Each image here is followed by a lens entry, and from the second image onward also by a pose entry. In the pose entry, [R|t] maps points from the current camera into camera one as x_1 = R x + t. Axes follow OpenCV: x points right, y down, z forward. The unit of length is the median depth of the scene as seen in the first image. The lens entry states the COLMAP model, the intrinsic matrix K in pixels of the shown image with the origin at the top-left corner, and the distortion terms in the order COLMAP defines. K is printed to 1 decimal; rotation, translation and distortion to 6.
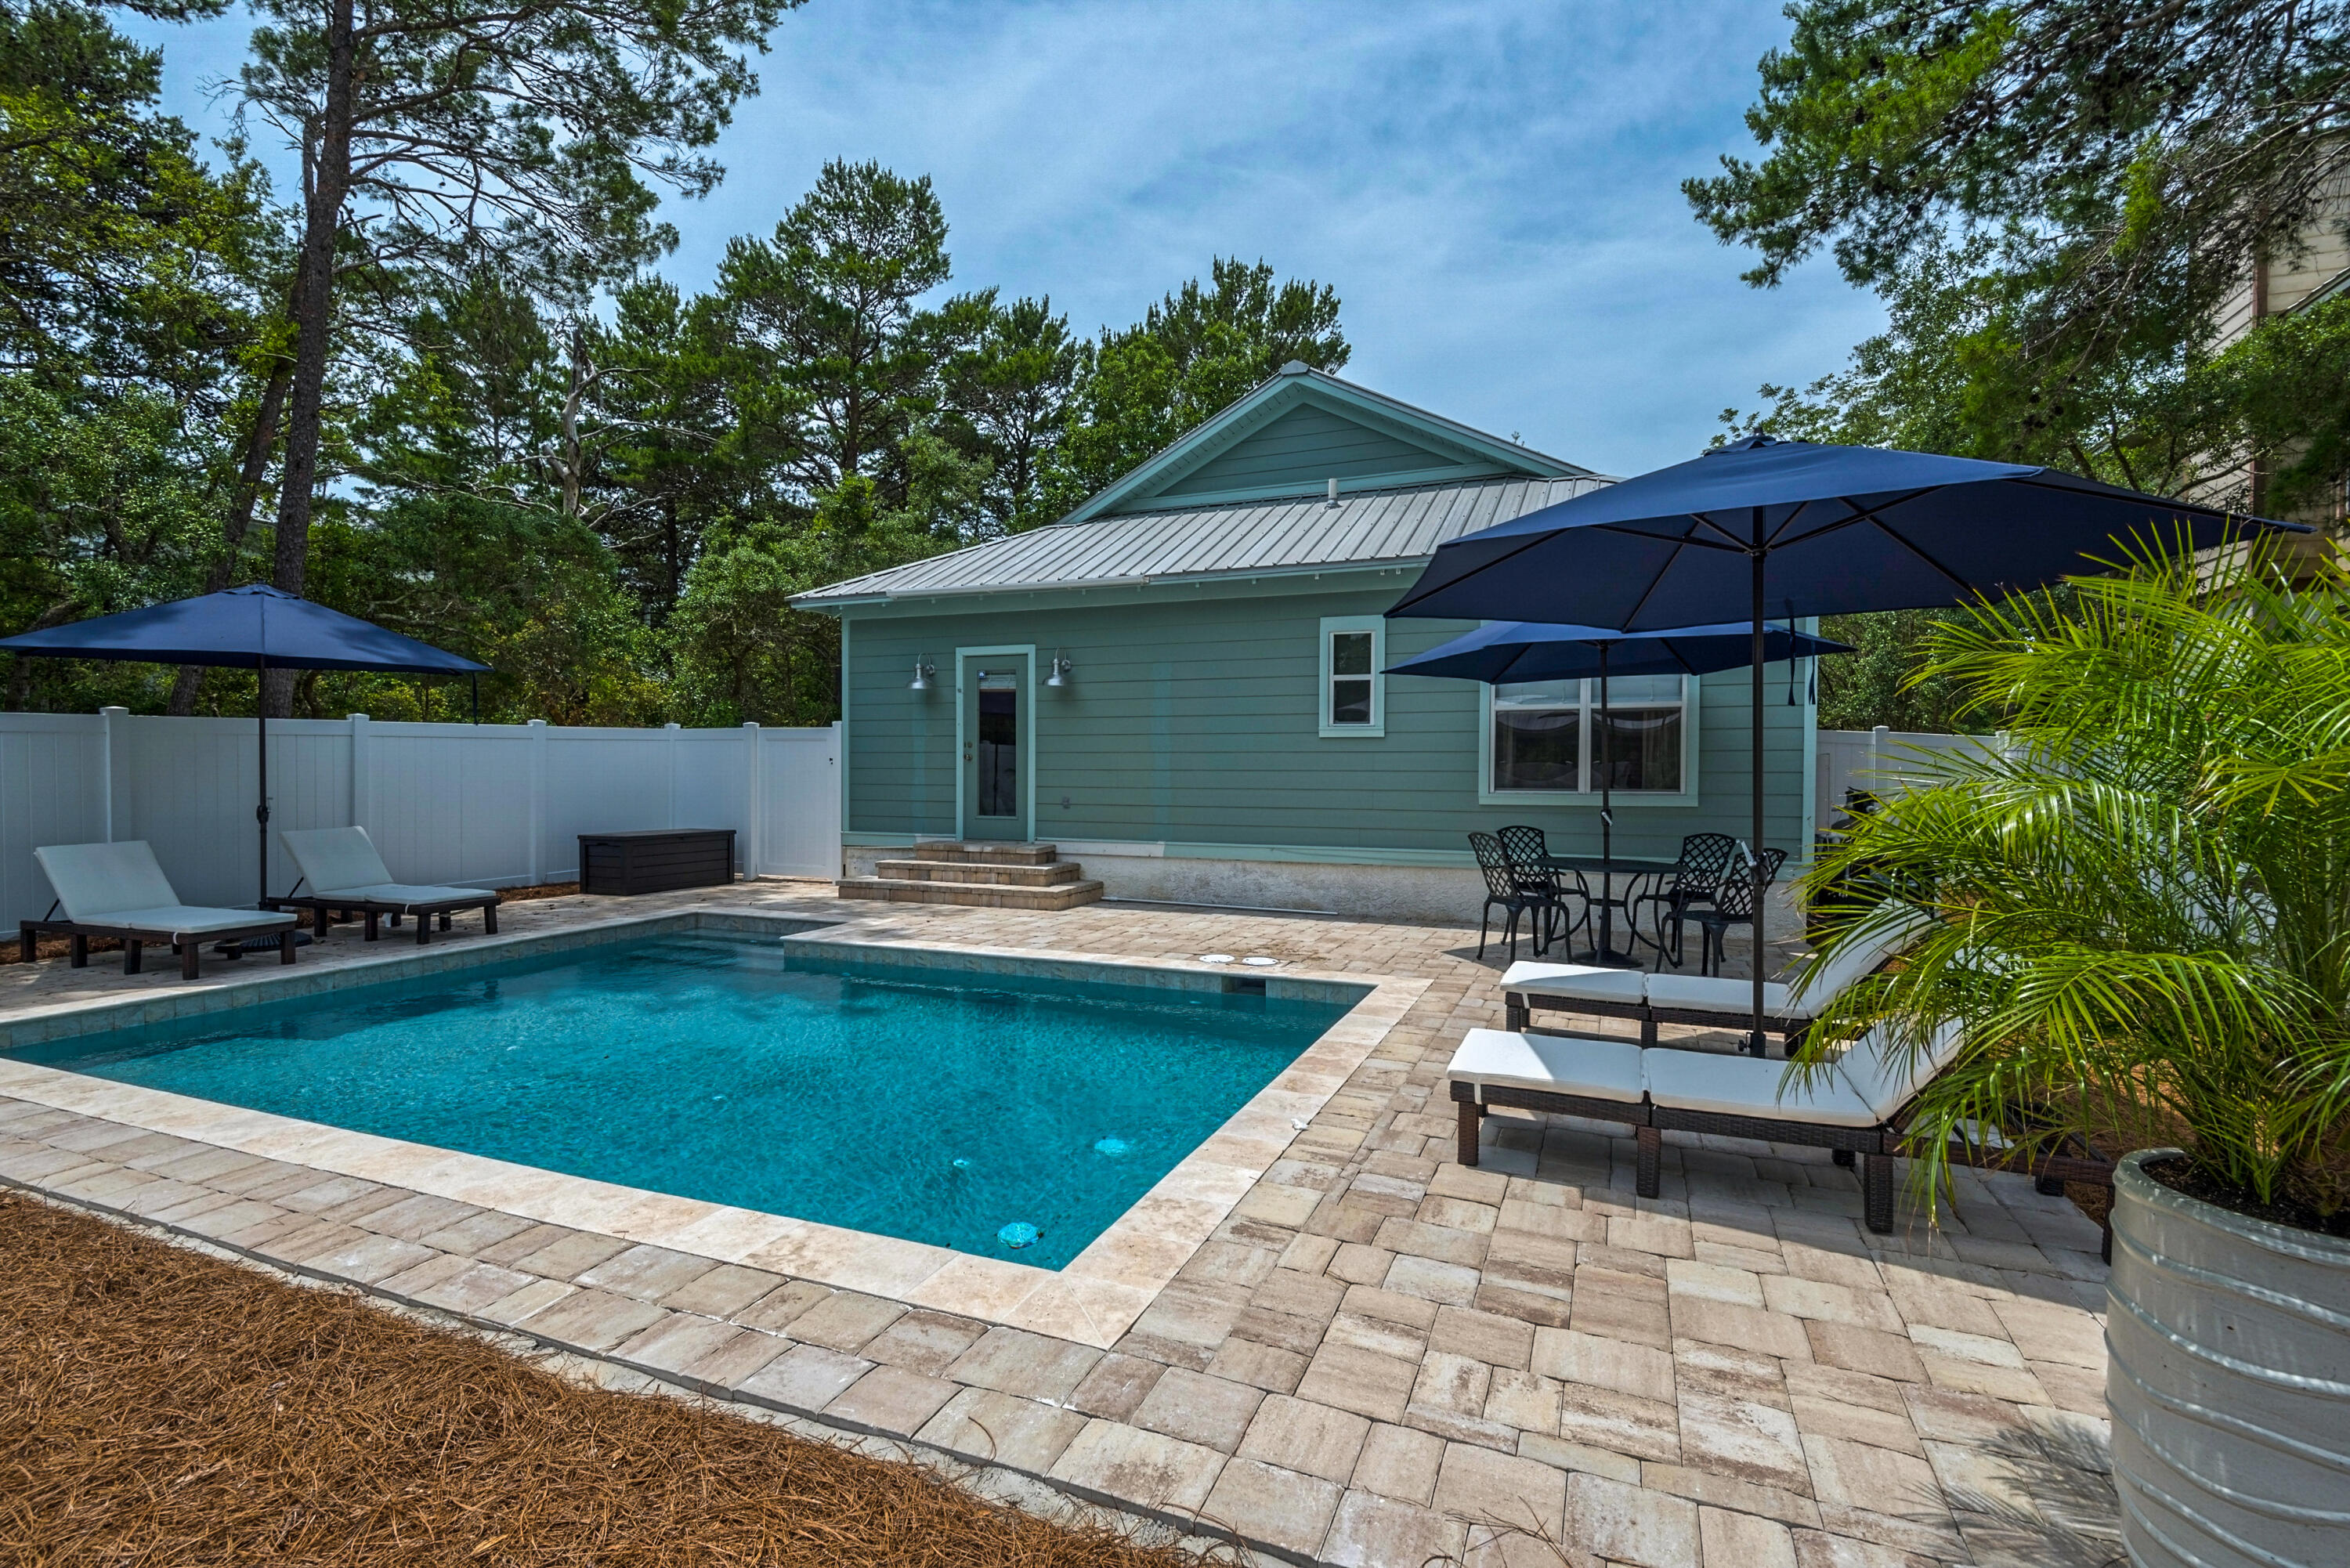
lens RADIAL K [[1086.3, 0, 1175.0], [0, 1086.3, 784.0], [0, 0, 1]] dist [0.032424, -0.000010]
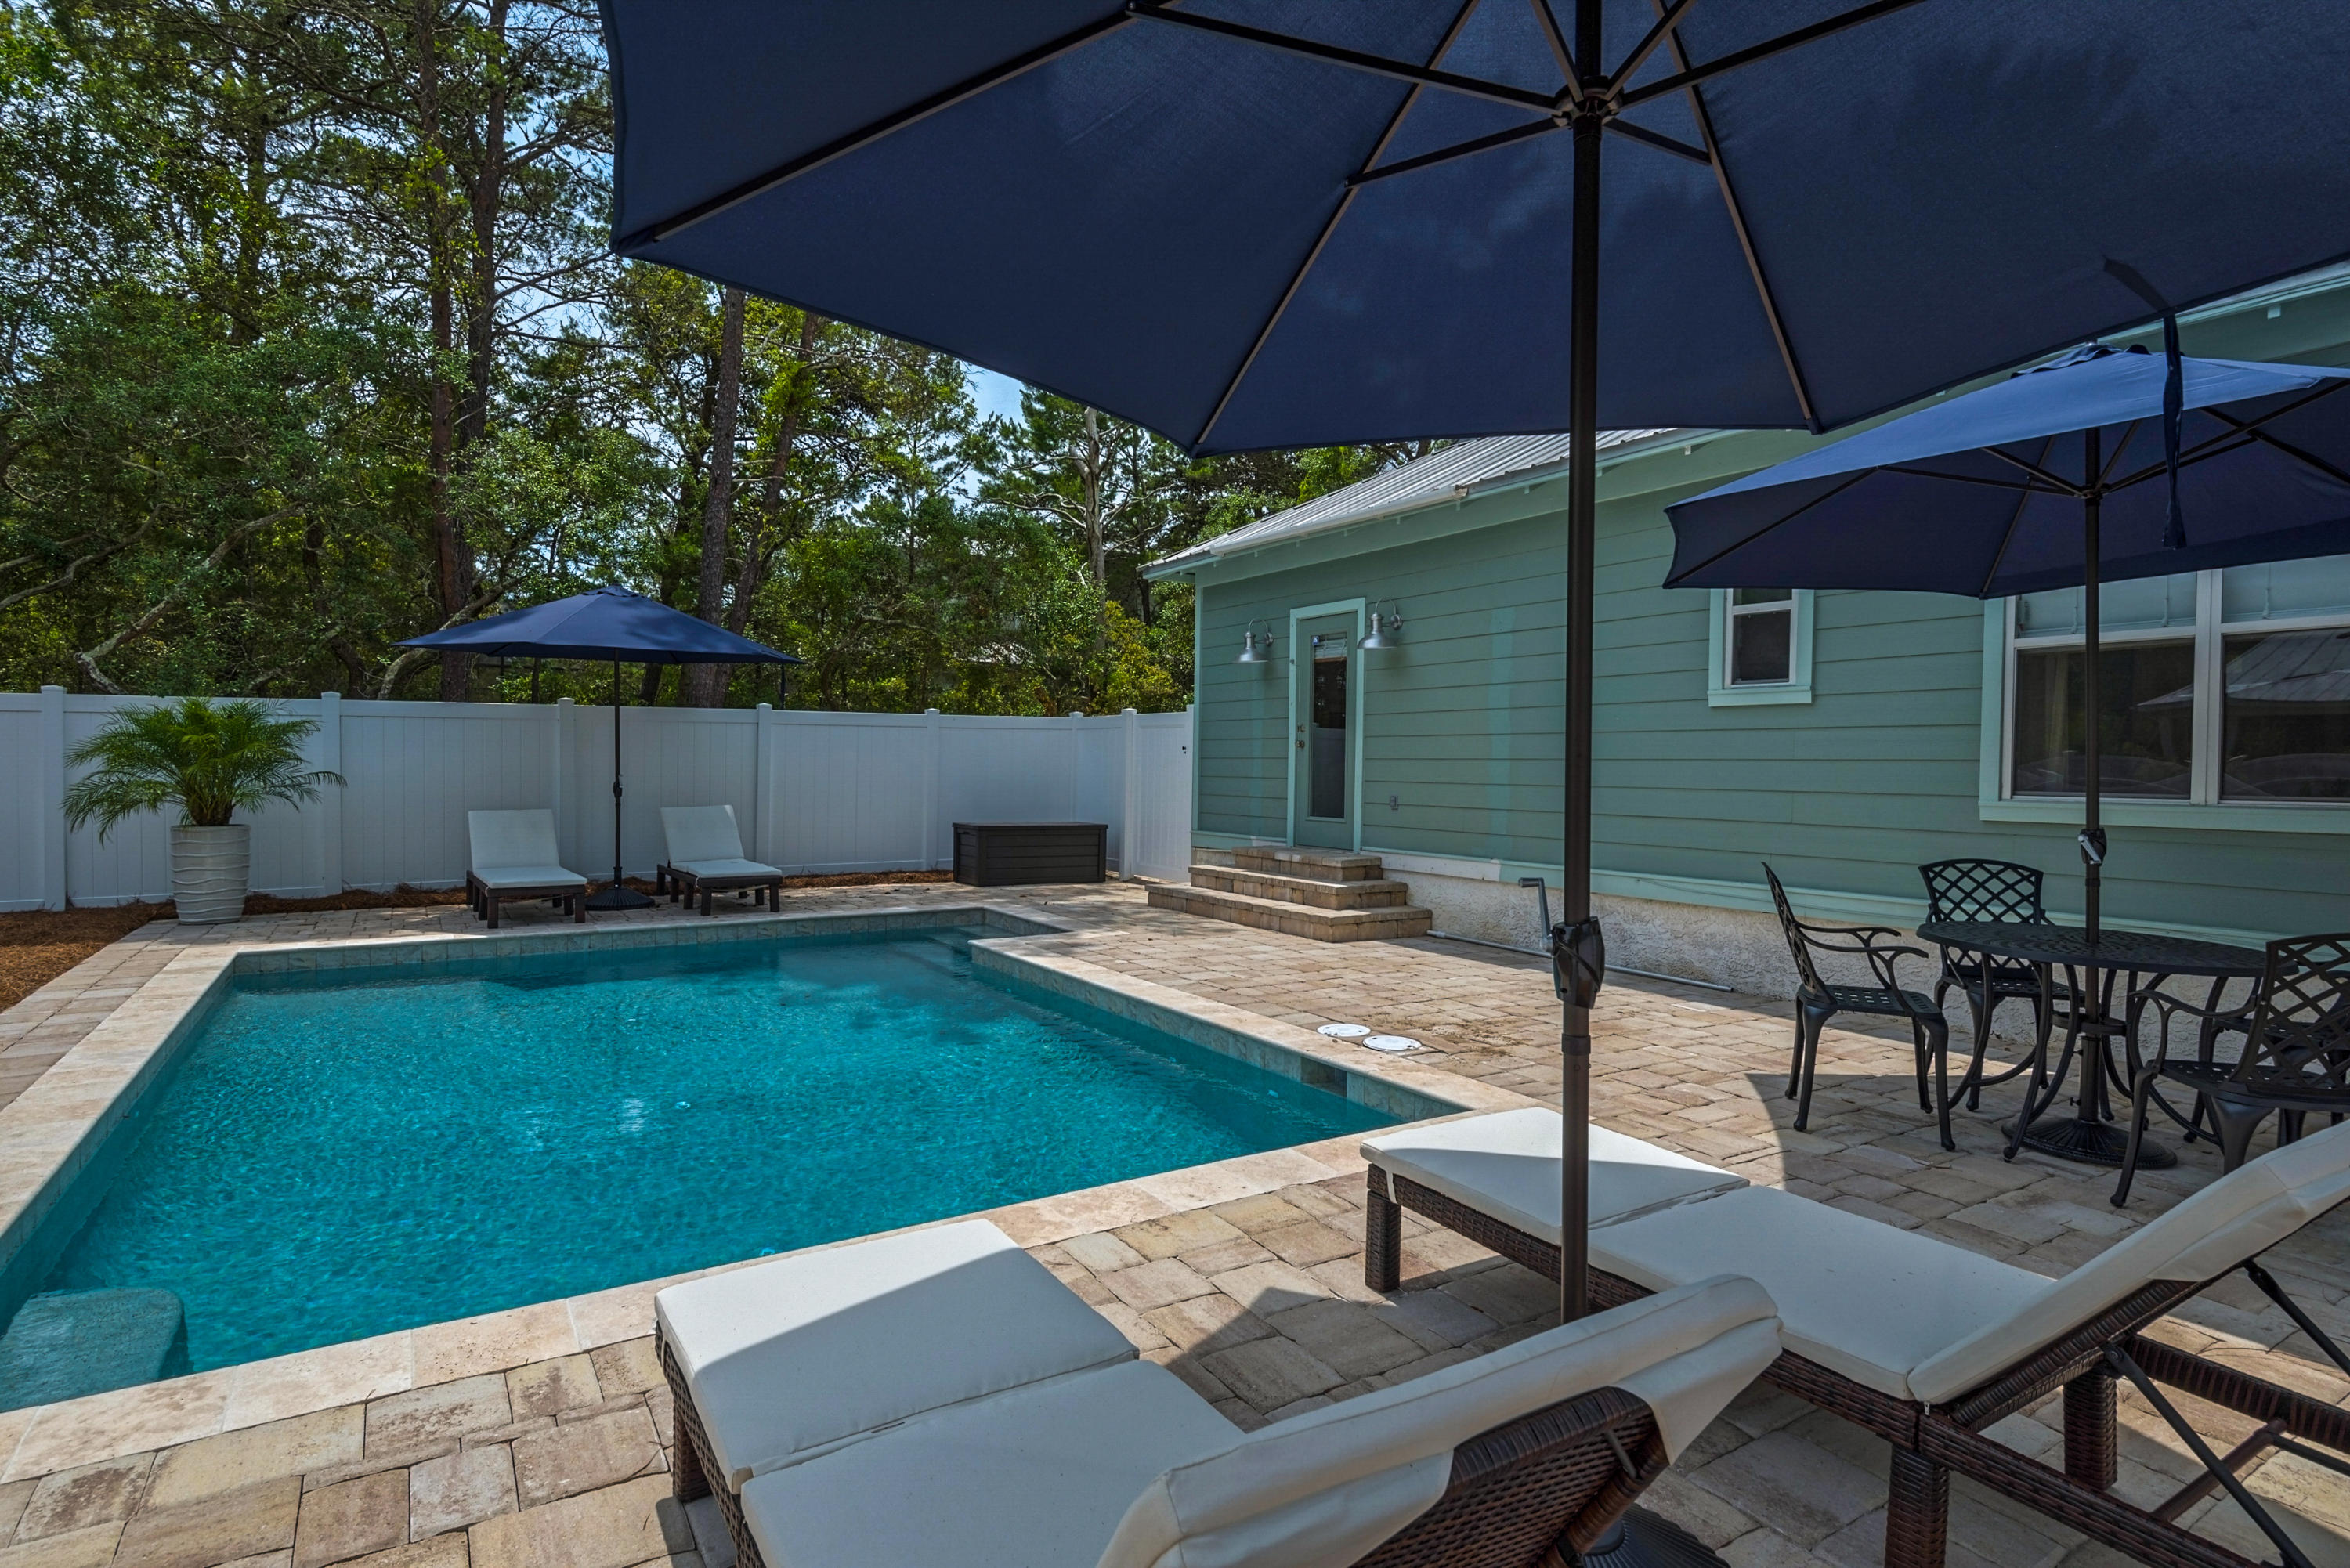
lens RADIAL K [[1198.2, 0, 1175.0], [0, 1198.2, 784.0], [0, 0, 1]] dist [0.031001, -0.014957]
pose [[0.818212, 0.015908, -0.574697, 0.265177], [-0.018928, 0.999821, 0.000728, 0.006824], [0.574605, 0.010282, 0.818366, 0.232804]]
